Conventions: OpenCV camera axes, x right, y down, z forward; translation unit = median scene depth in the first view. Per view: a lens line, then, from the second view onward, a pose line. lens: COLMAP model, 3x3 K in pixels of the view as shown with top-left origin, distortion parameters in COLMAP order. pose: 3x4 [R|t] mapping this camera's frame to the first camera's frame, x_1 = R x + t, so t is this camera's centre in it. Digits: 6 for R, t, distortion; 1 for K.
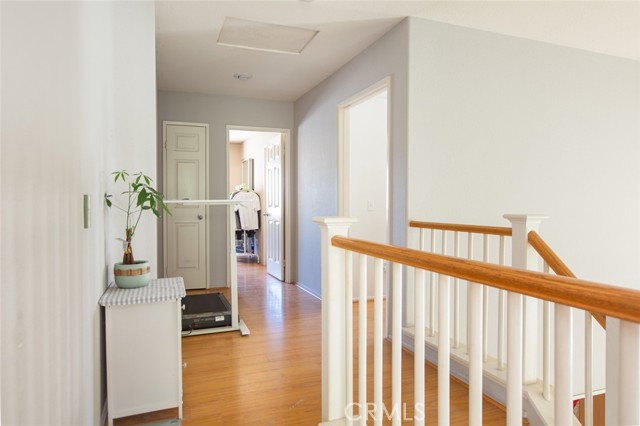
lens RADIAL K [[424.9, 0, 320.0], [0, 424.9, 213.0], [0, 0, 1]] dist [-0.004232, -0.000461]
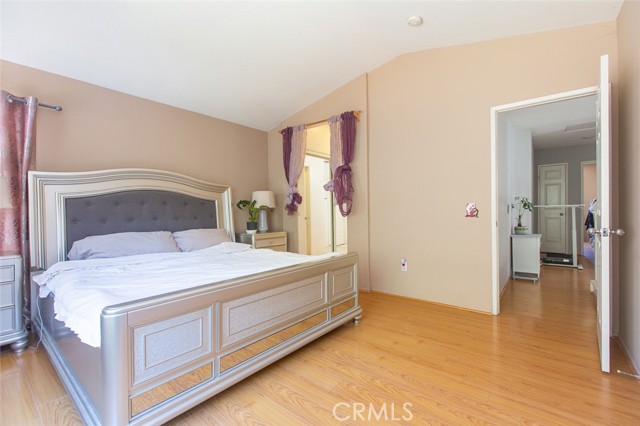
lens RADIAL K [[287.5, 0, 322.4], [0, 287.5, 210.4], [0, 0, 1]] dist [-0.012194, 0.000403]
pose [[0.523876, -0.004669, -0.851782, 0.334340], [-0.007658, 0.999919, -0.010191, 0.019982], [0.851760, 0.011862, 0.523797, -0.772687]]
